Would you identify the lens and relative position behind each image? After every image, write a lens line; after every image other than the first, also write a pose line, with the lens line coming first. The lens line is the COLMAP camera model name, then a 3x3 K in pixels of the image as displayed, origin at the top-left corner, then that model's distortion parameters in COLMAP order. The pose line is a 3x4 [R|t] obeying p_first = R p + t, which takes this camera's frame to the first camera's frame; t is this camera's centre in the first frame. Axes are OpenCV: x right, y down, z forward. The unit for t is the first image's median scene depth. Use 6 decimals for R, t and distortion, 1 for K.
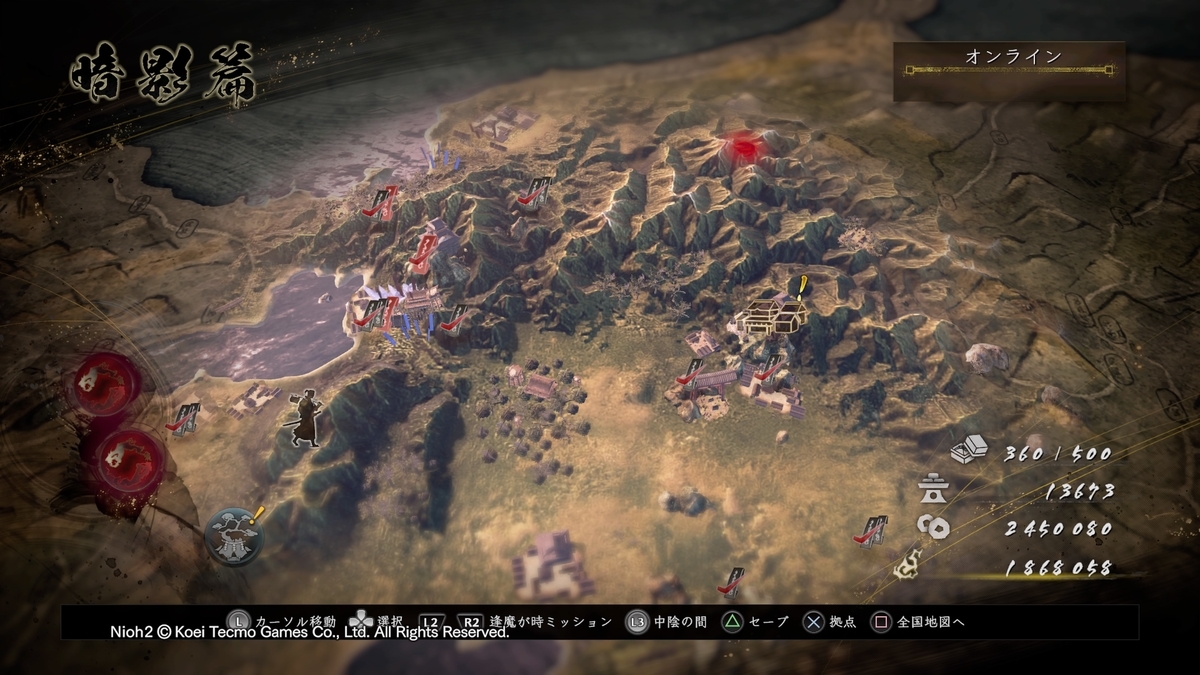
lens RADIAL K [[643.7, 0, 600.4], [0, 643.7, 339.2], [0, 0, 1]] dist [-0.002955, 0.002009]
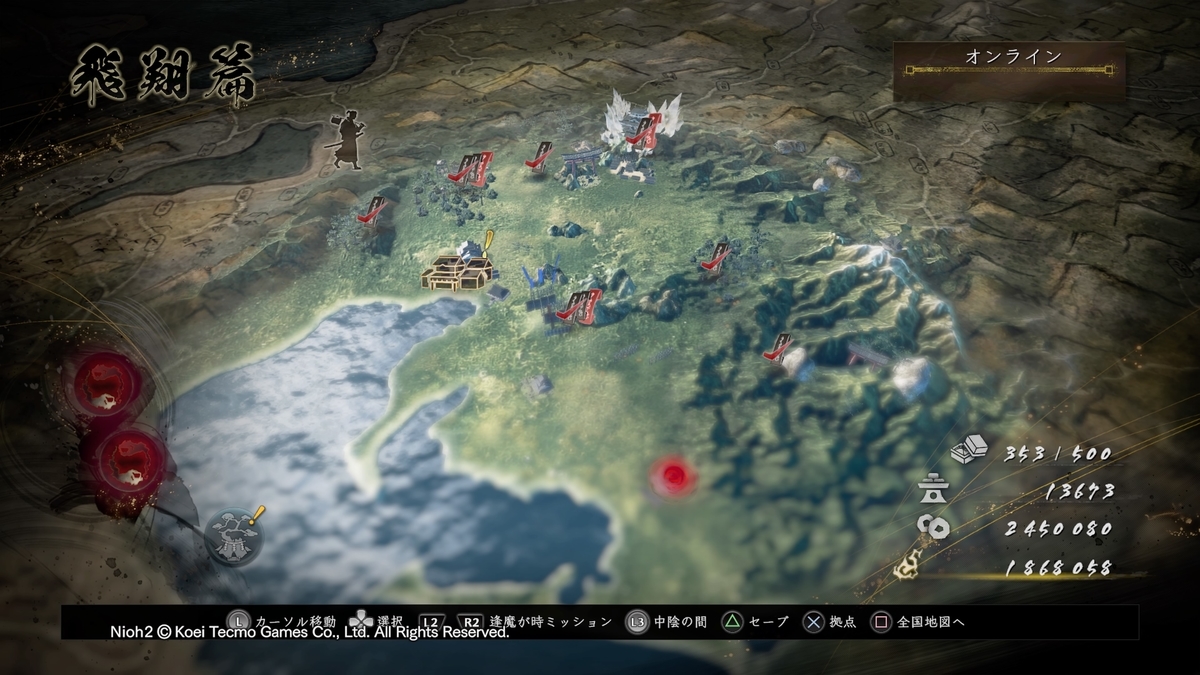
lens RADIAL K [[643.7, 0, 600.3], [0, 643.7, 338.3], [0, 0, 1]] dist [-0.002955, 0.002009]
pose [[0.996939, -0.059617, 0.050585, 0.103247], [0.062847, 0.995913, -0.064869, 0.492030], [-0.046511, 0.067849, 0.996611, -0.310289]]
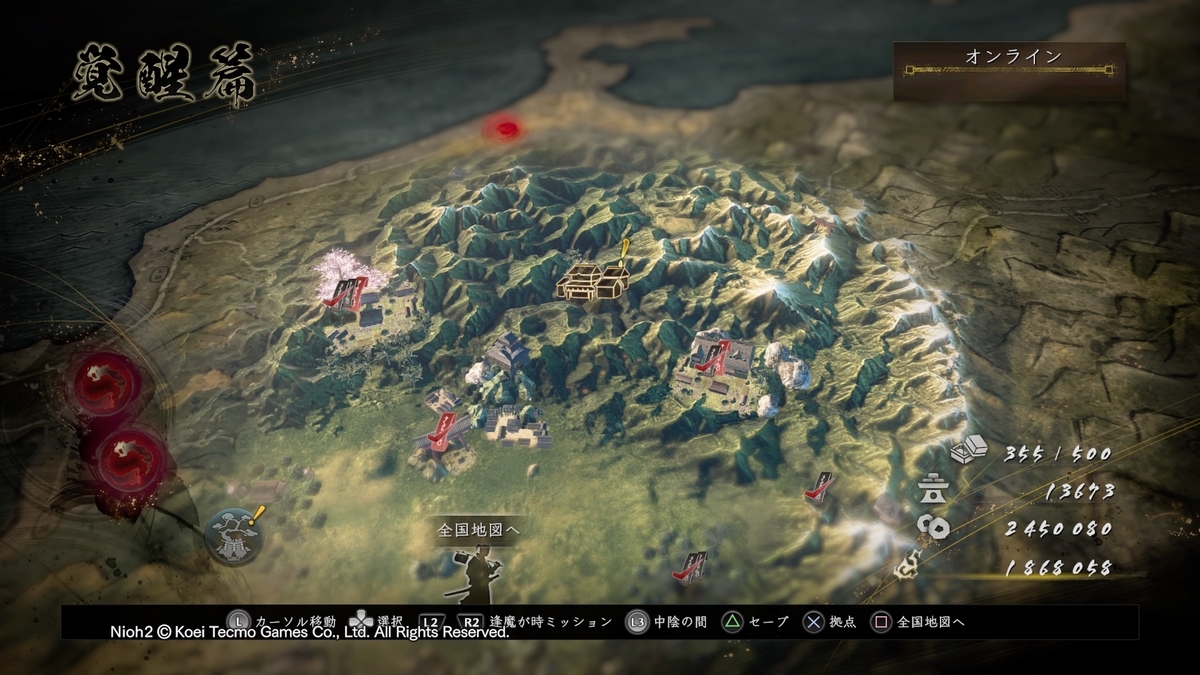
lens RADIAL K [[643.7, 0, 600.2], [0, 643.7, 340.5], [0, 0, 1]] dist [-0.002955, 0.002009]
pose [[0.947068, -0.225169, 0.228825, 0.182007], [0.257353, 0.958604, -0.121854, 0.098126], [-0.191914, 0.174293, 0.965811, 0.000550]]
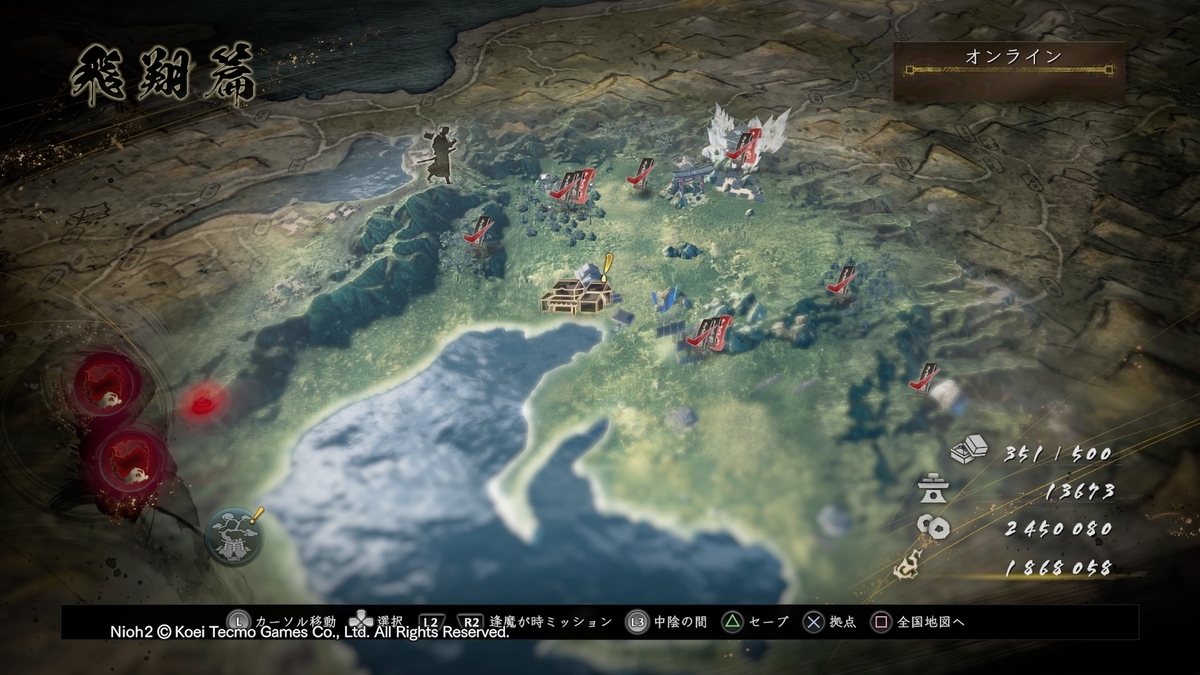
lens RADIAL K [[643.7, 0, 600.5], [0, 643.7, 338.5], [0, 0, 1]] dist [-0.002955, 0.002009]
pose [[0.996968, -0.059429, 0.050236, -0.097633], [0.062625, 0.995942, -0.064640, 0.433844], [-0.046191, 0.067590, 0.996643, -0.267194]]
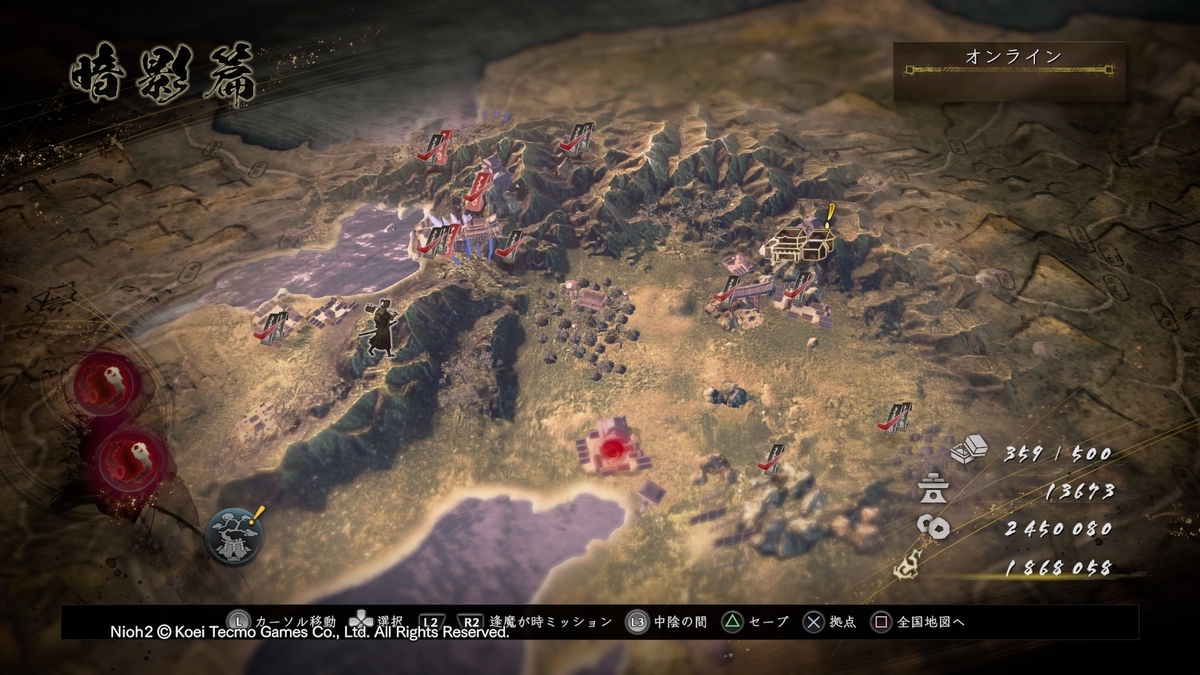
lens RADIAL K [[643.7, 0, 600.7], [0, 643.7, 338.3], [0, 0, 1]] dist [-0.002955, 0.002009]
pose [[1.000000, -0.000084, -0.000087, -0.075012], [0.000084, 1.000000, -0.000626, 0.131646], [0.000087, 0.000626, 1.000000, -0.098550]]
